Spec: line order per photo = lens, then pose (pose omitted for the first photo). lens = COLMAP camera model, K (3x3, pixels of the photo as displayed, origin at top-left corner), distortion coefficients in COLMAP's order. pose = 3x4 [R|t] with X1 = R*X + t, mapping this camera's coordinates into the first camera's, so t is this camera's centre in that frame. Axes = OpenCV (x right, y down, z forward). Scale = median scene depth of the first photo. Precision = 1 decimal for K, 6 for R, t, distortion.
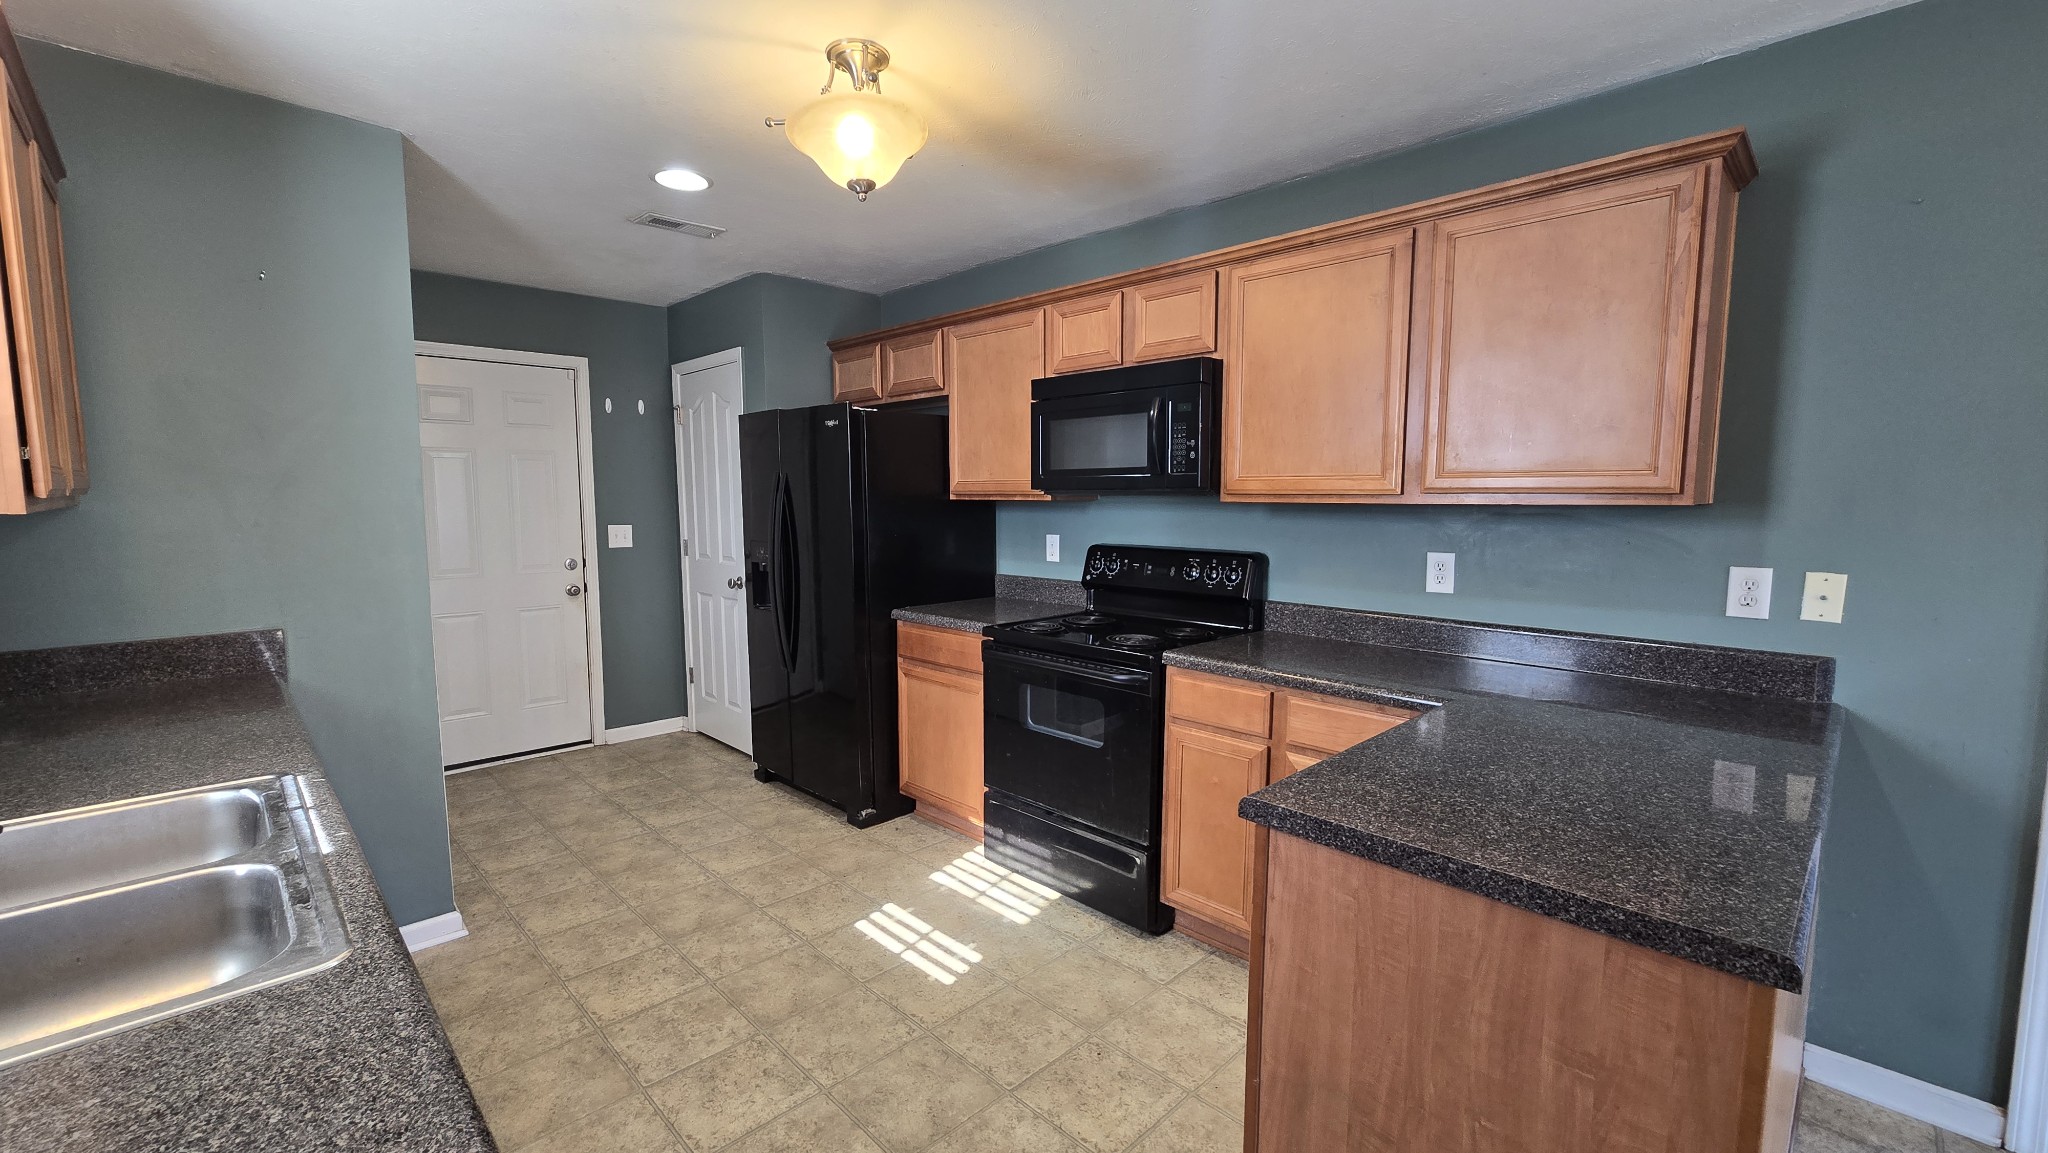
lens RADIAL K [[837.4, 0, 1022.7], [0, 837.4, 573.4], [0, 0, 1]] dist [0.004767, -0.000262]
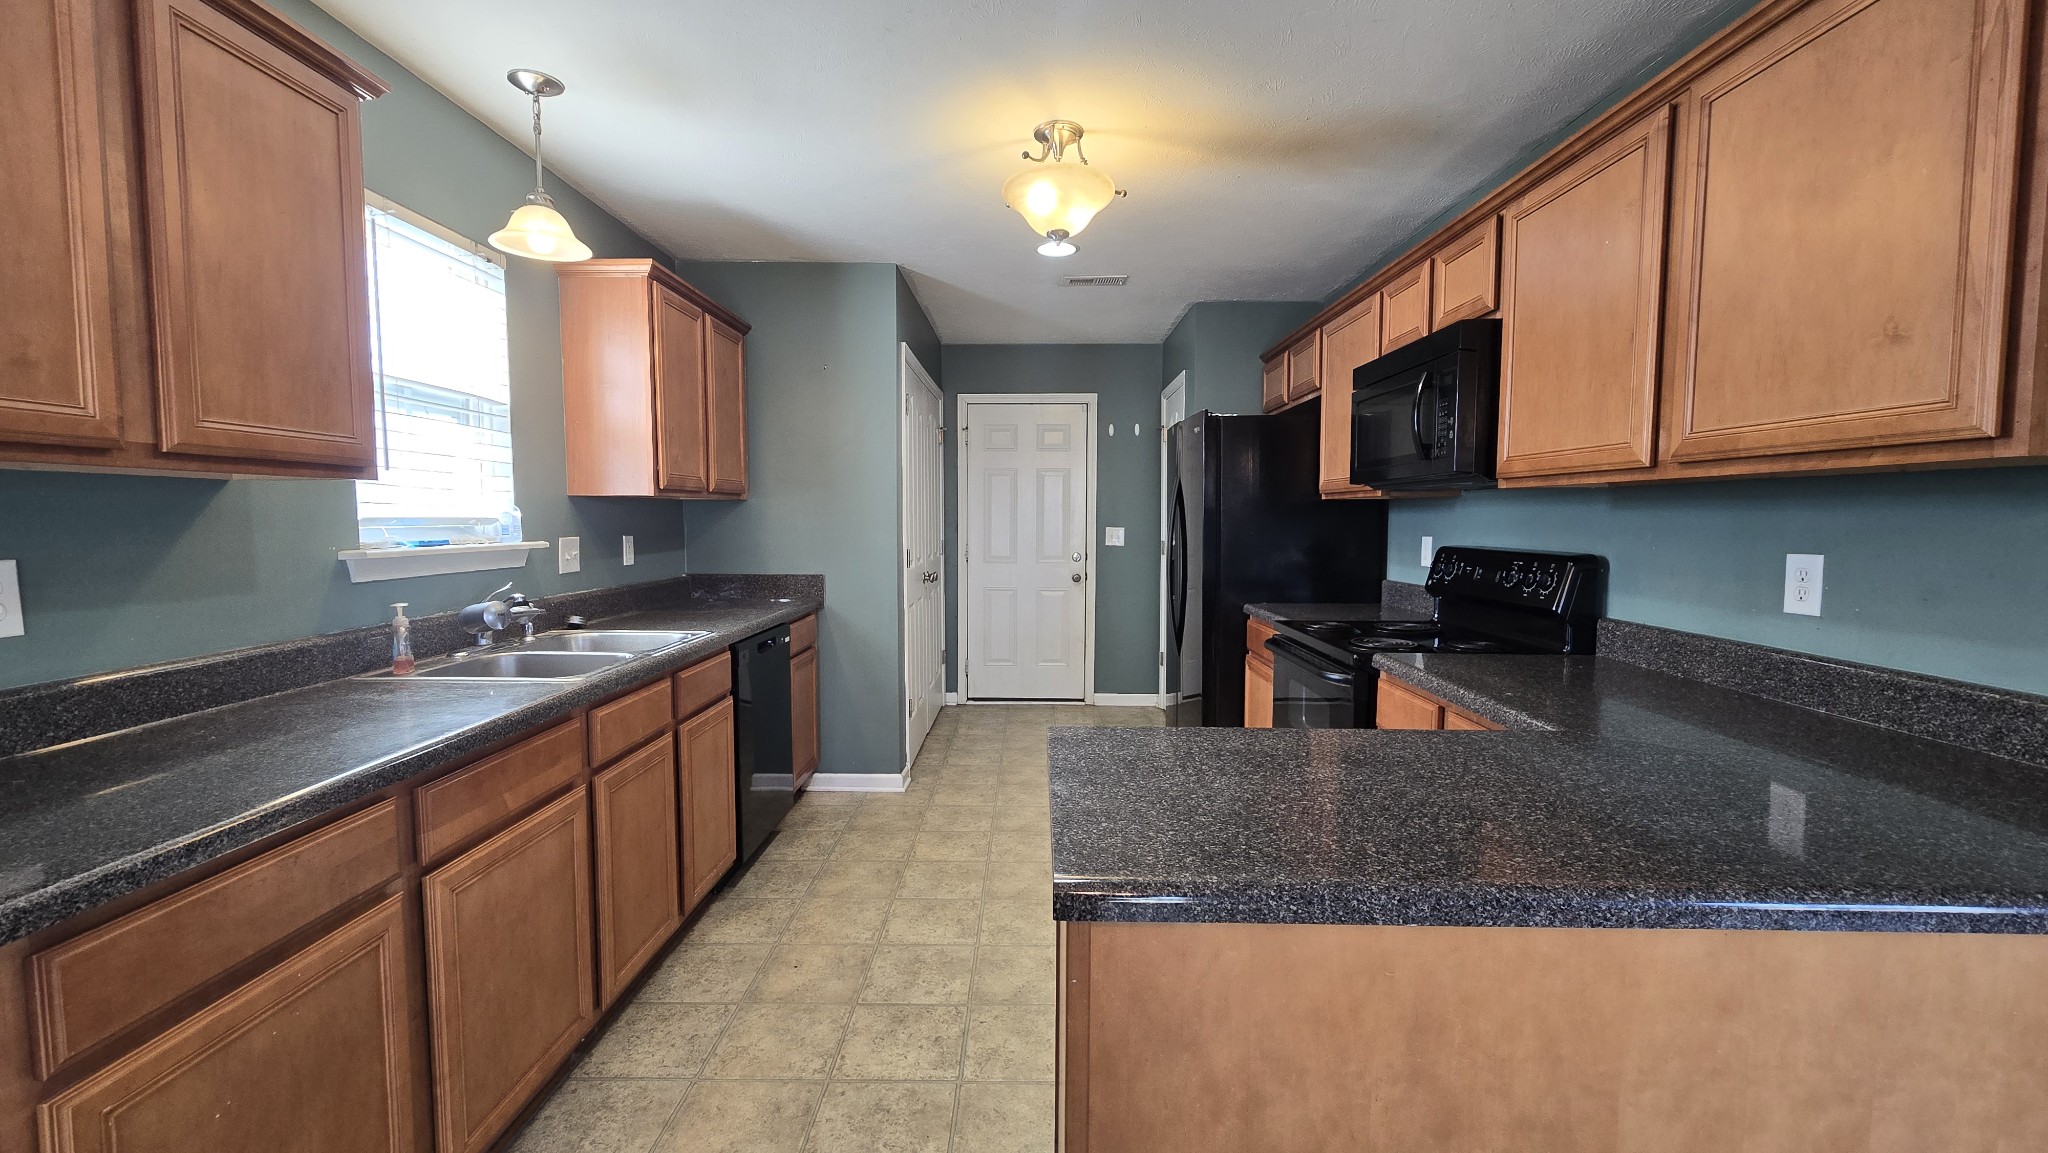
lens RADIAL K [[837.4, 0, 1027.6], [0, 837.4, 575.5], [0, 0, 1]] dist [0.004767, -0.000262]
pose [[0.708757, 0.050622, -0.703634, 0.465469], [-0.068735, 0.997632, 0.002537, 0.028666], [0.702096, 0.046566, 0.710558, 0.077473]]
